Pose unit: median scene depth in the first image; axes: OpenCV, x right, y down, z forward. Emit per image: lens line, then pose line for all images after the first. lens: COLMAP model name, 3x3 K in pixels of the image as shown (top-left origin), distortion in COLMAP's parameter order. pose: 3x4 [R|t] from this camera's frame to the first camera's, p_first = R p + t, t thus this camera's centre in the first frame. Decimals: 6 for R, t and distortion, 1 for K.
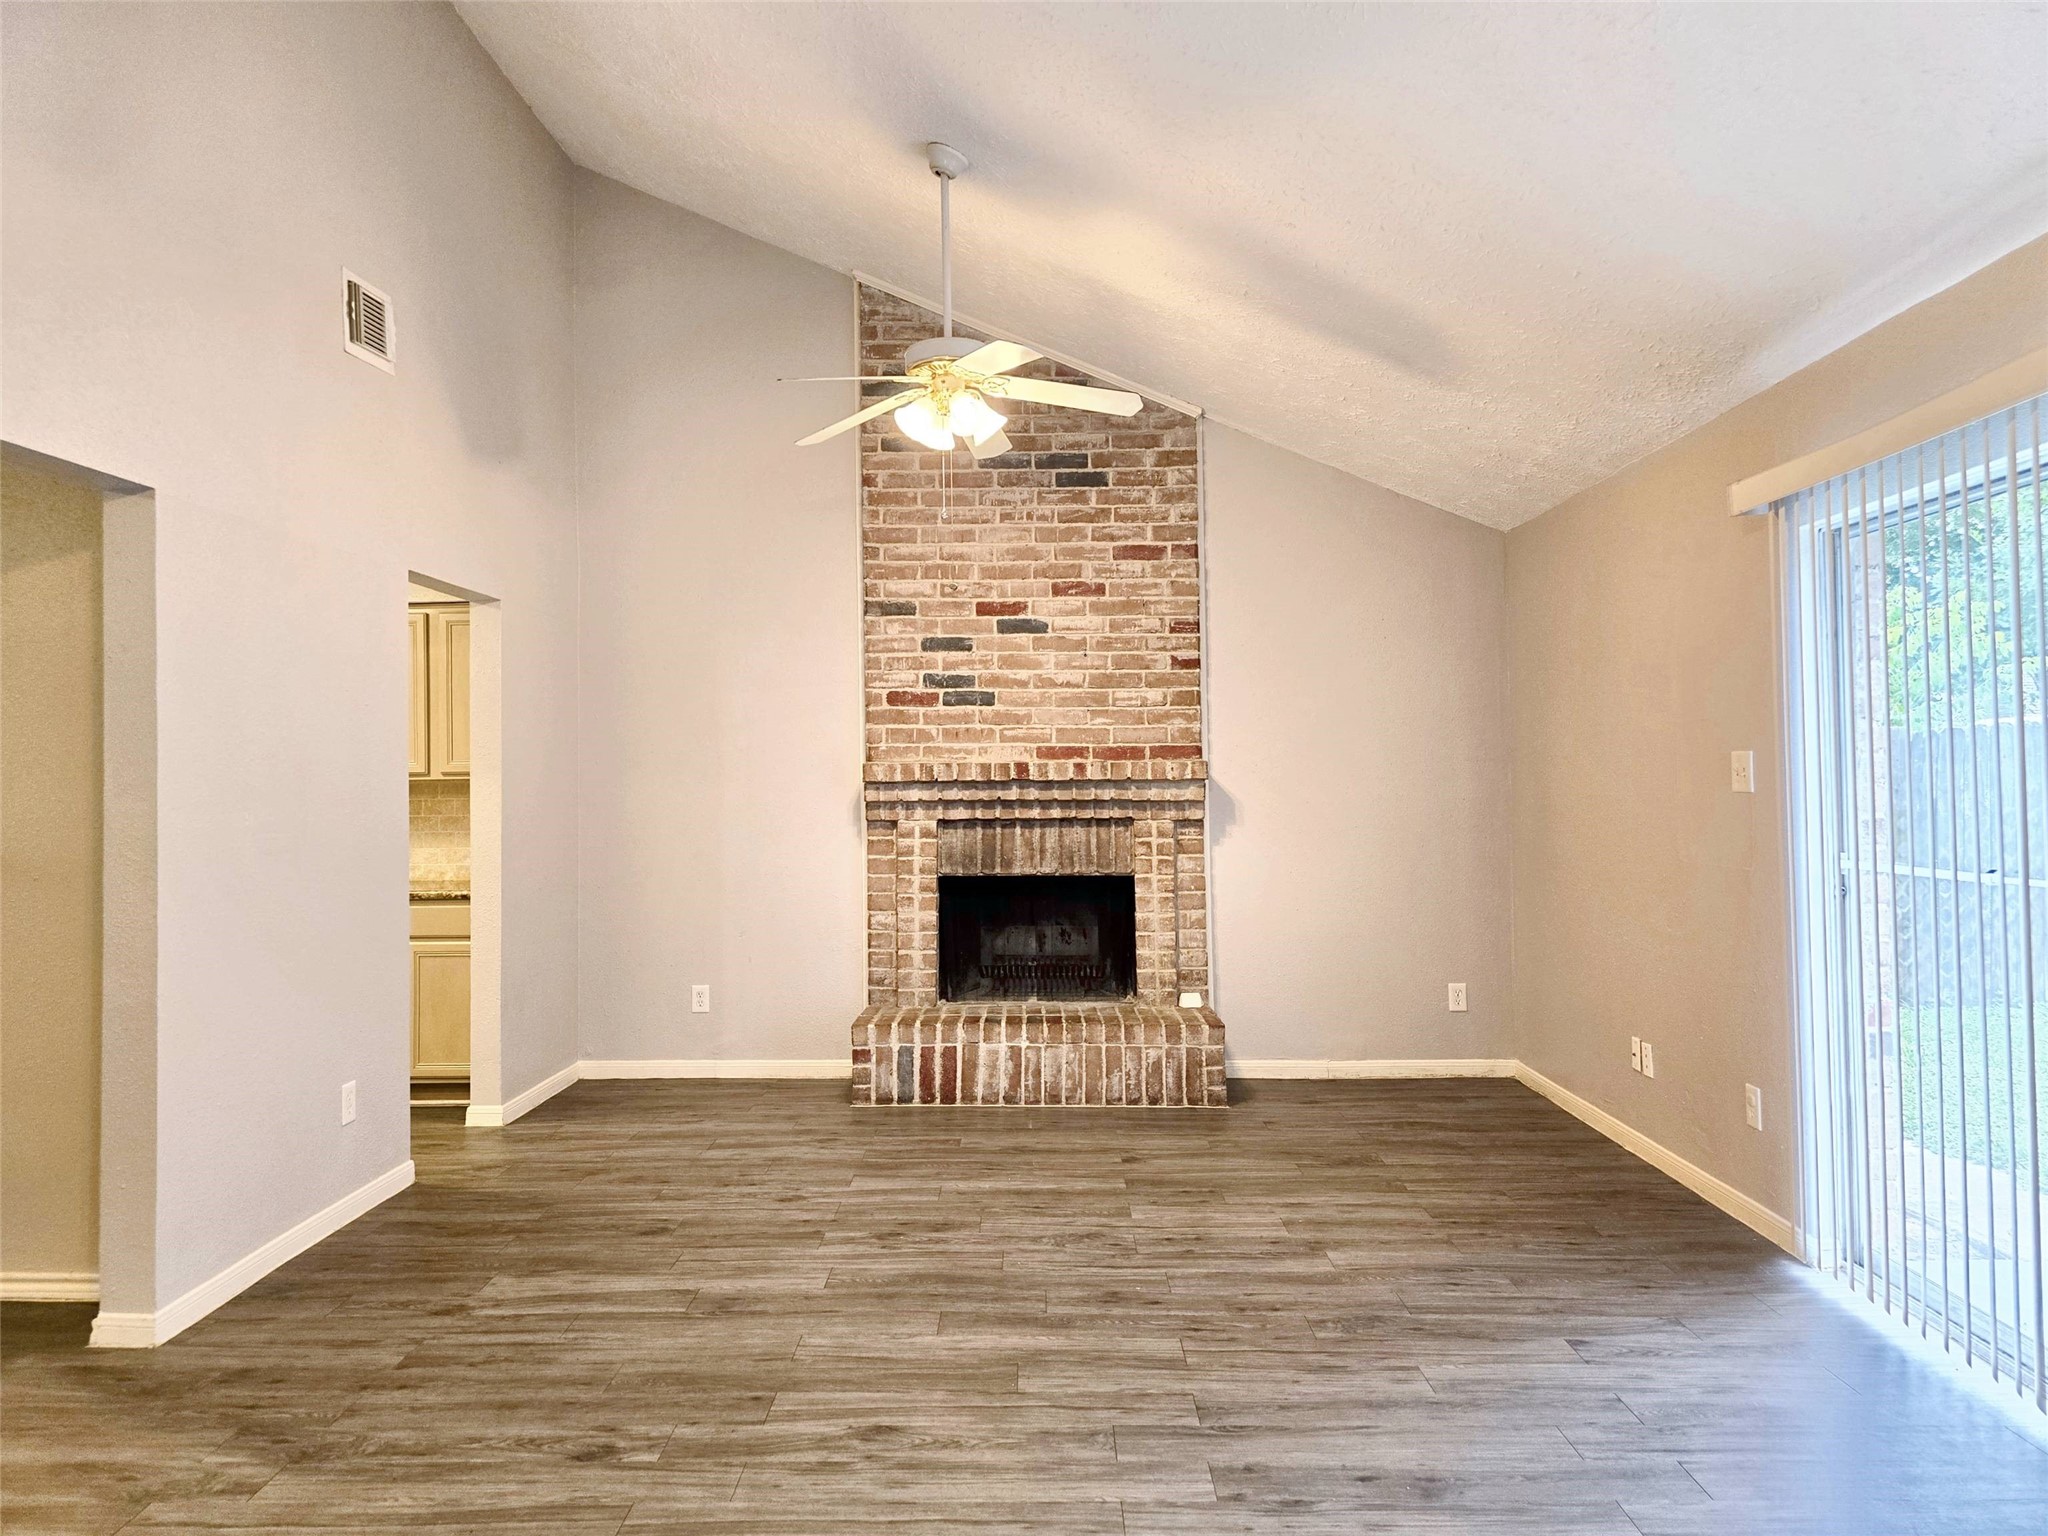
lens RADIAL K [[1398.8, 0, 1010.0], [0, 1398.8, 743.9], [0, 0, 1]] dist [0.210213, -0.317487]
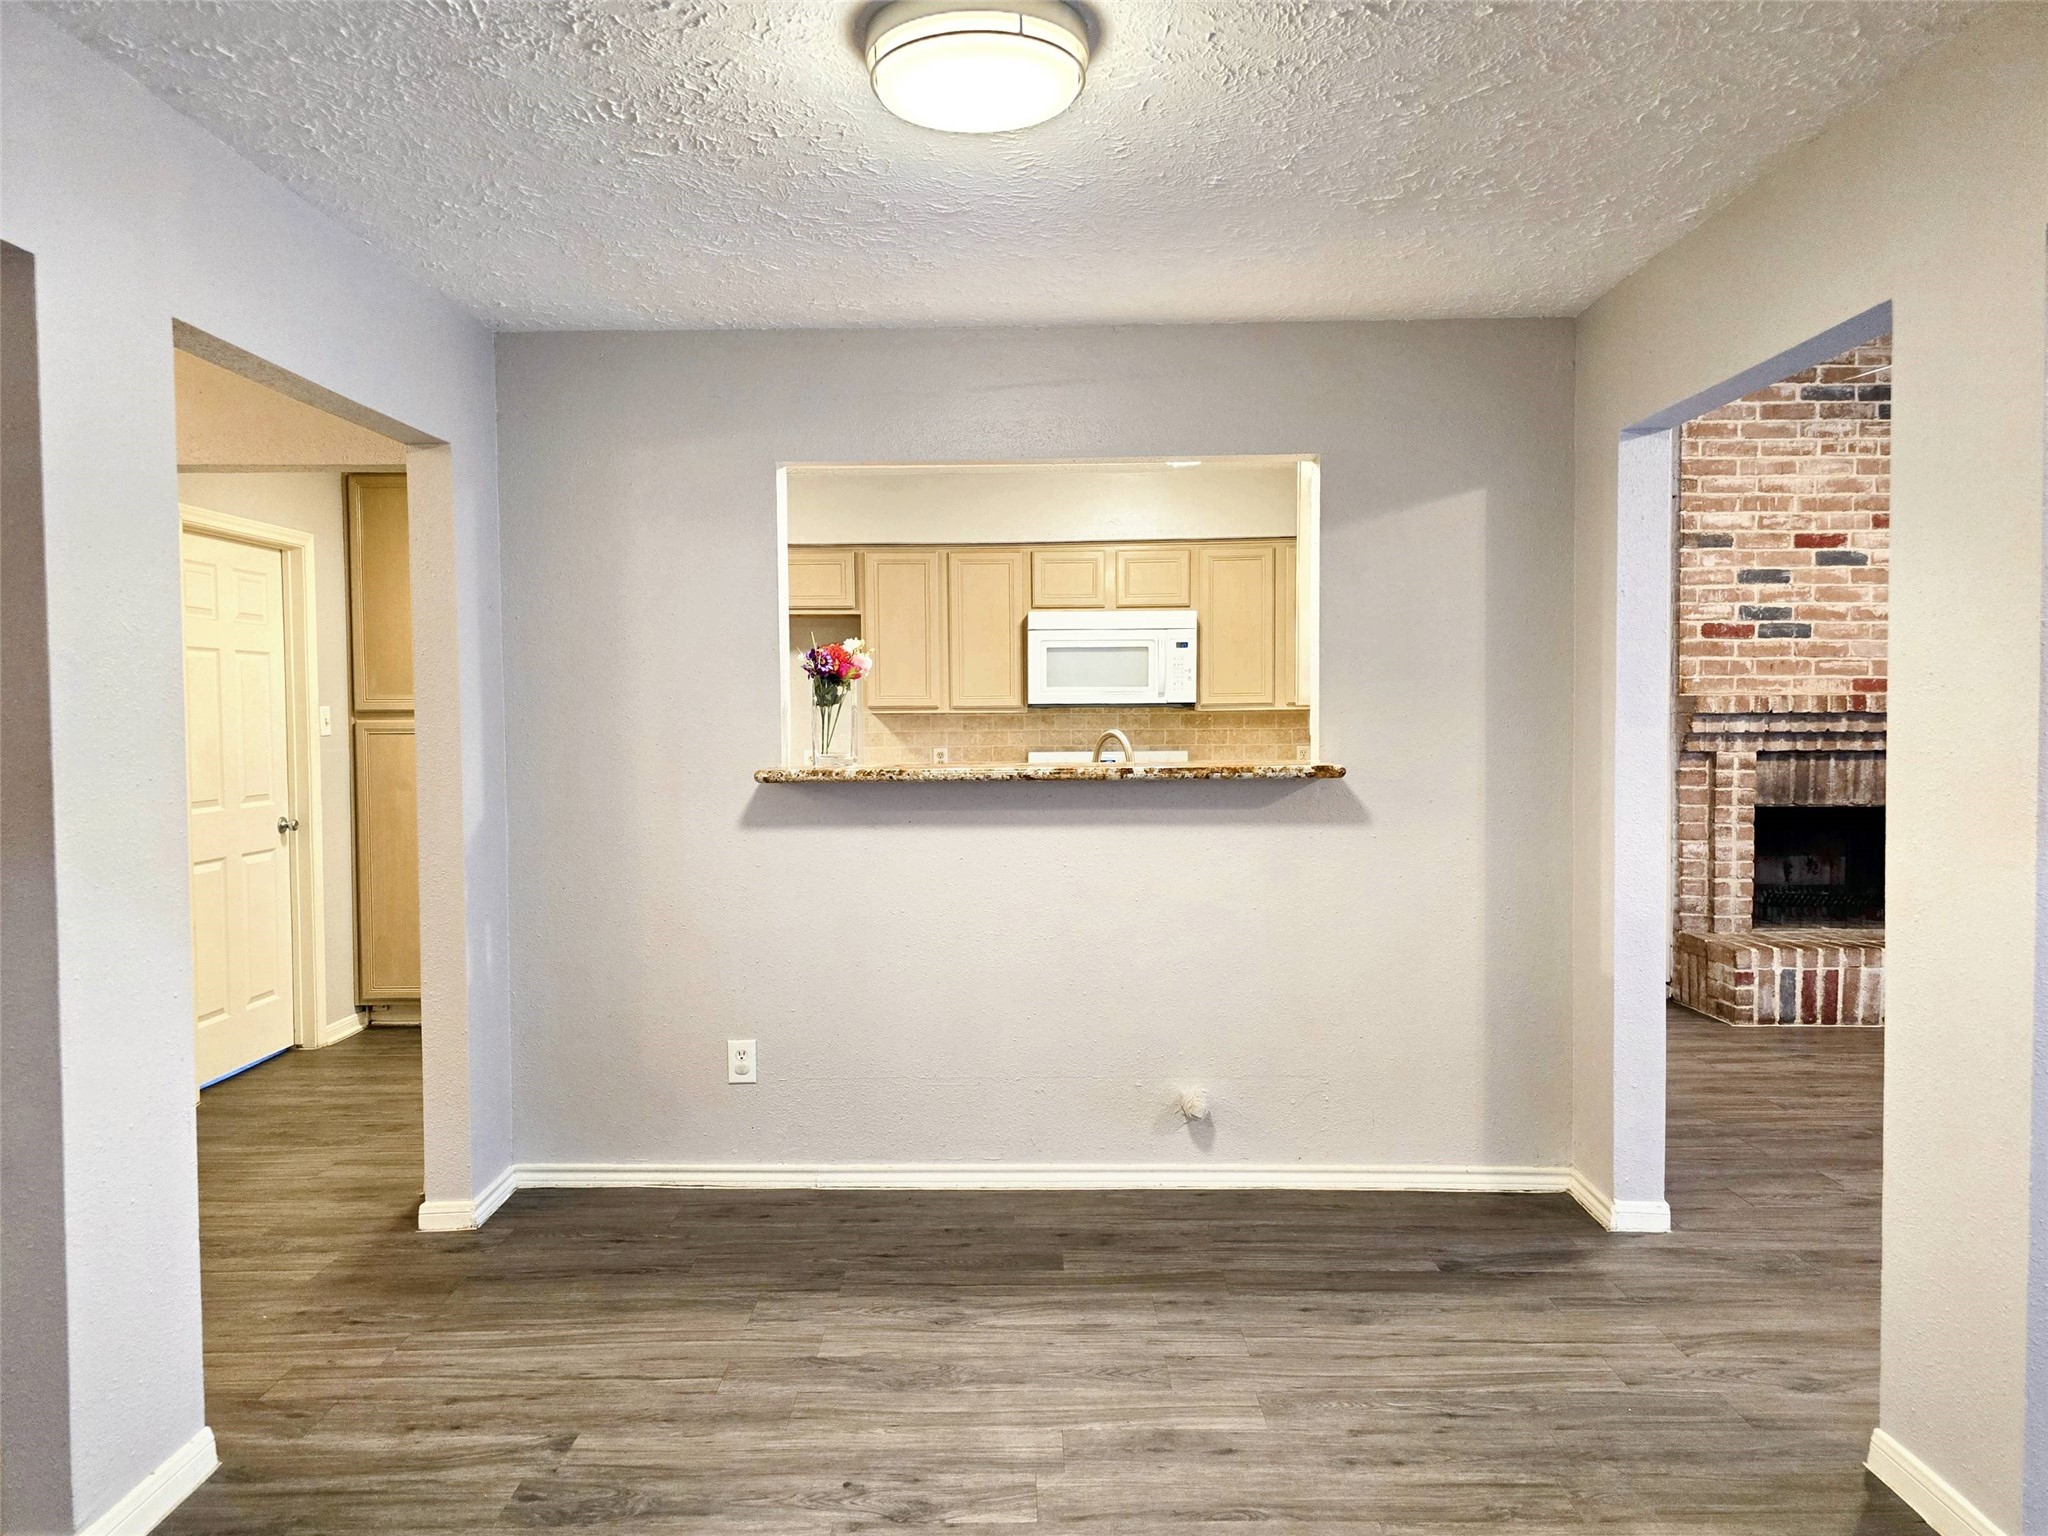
lens RADIAL K [[1401.2, 0, 1024.0], [0, 1401.2, 768.0], [0, 0, 1]] dist [0.063138, -0.069341]
pose [[0.999921, 0.003050, 0.012163, -0.594437], [-0.003828, 0.997913, 0.064465, 0.002237], [-0.011941, -0.064507, 0.997846, -0.015694]]
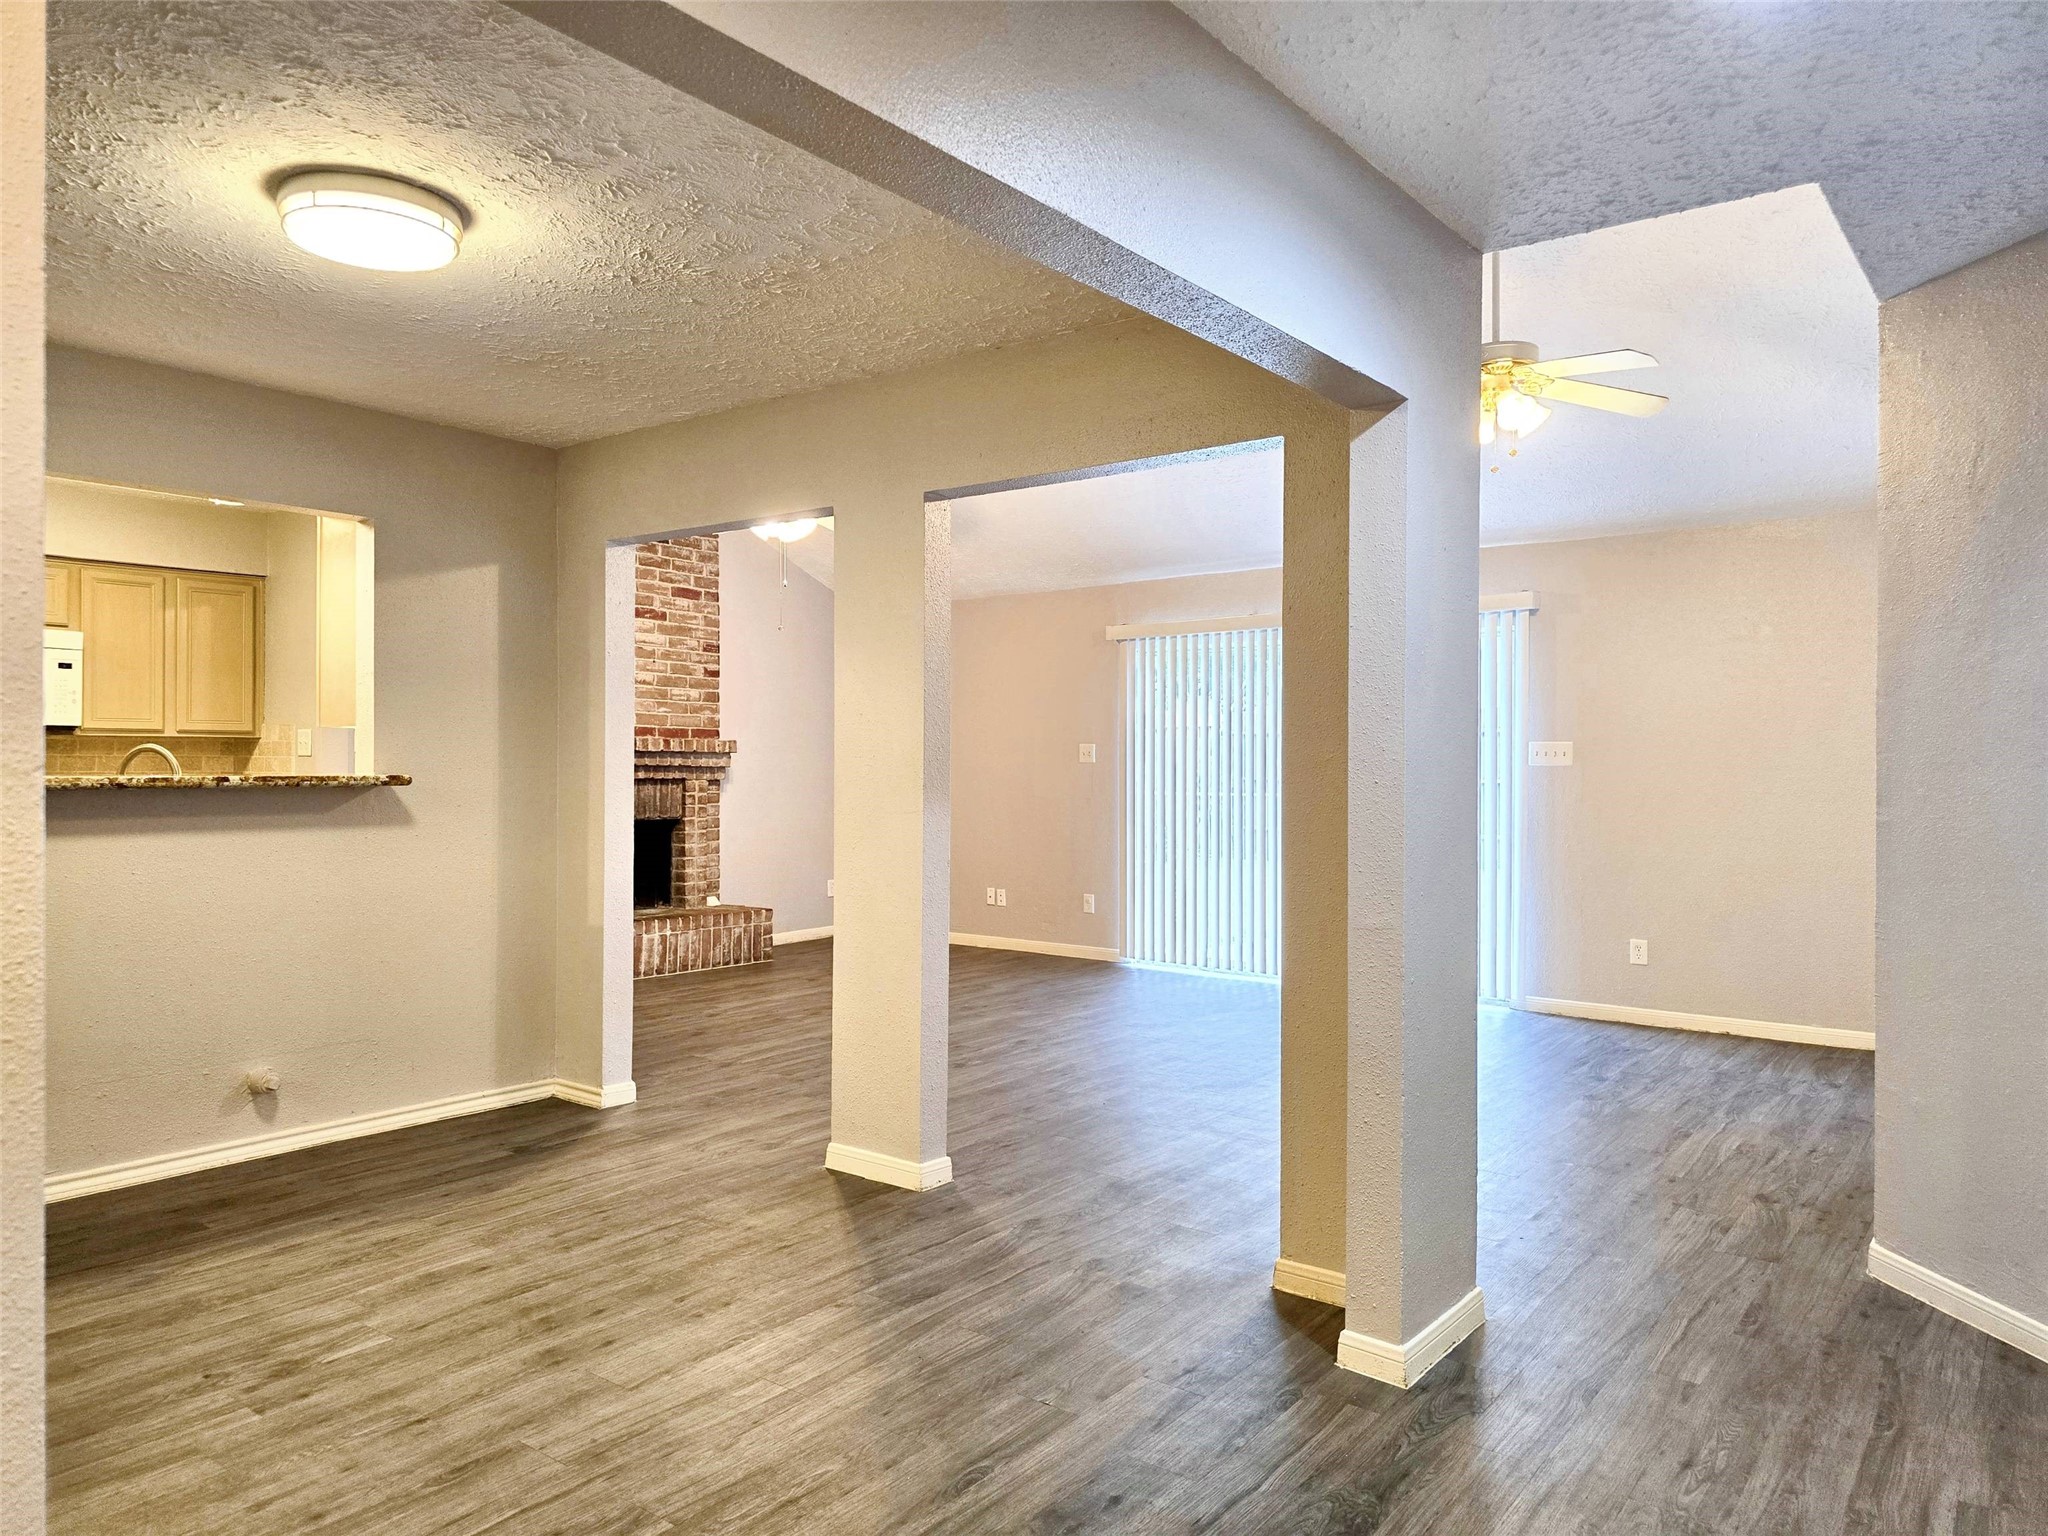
lens RADIAL K [[1368.4, 0, 1012.0], [0, 1368.4, 765.8], [0, 0, 1]] dist [0.003091, 0.000736]
pose [[0.590516, 0.014730, 0.806891, -0.843385], [-0.034653, 0.999374, 0.007117, 0.018077], [-0.806282, -0.032164, 0.590657, -0.097486]]
